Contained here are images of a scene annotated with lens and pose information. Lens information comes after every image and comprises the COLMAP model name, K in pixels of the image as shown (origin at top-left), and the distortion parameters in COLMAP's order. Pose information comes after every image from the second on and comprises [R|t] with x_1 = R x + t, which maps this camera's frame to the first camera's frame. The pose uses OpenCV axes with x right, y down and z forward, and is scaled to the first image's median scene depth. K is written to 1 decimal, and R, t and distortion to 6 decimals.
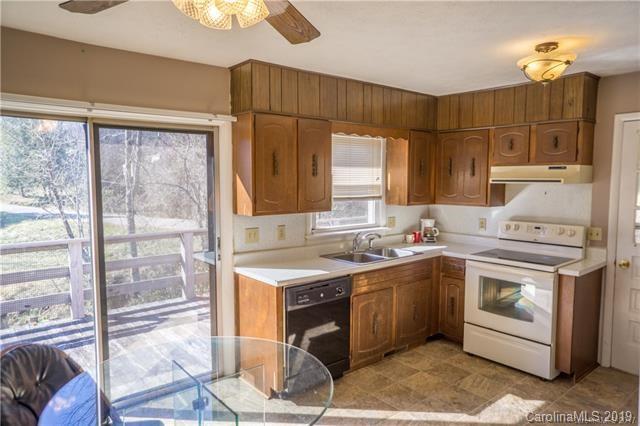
lens RADIAL K [[442.5, 0, 323.6], [0, 442.5, 214.7], [0, 0, 1]] dist [-0.046503, 0.082068]
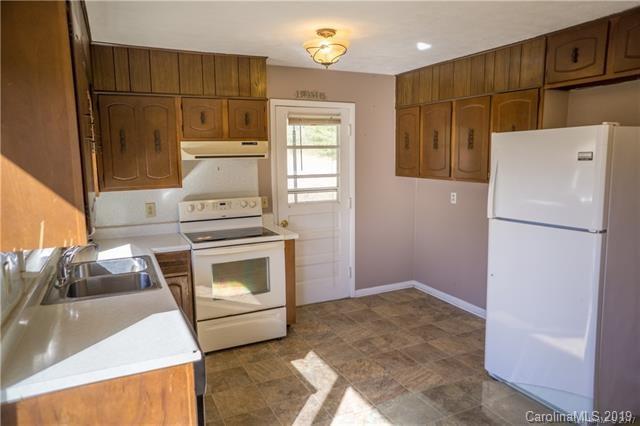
lens RADIAL K [[447.2, 0, 318.2], [0, 447.2, 207.1], [0, 0, 1]] dist [0.004736, 0.088054]
pose [[0.256016, -0.126455, 0.958366, -0.448160], [0.100846, 0.989491, 0.103622, -0.047837], [-0.961398, 0.070118, 0.266078, 0.535458]]
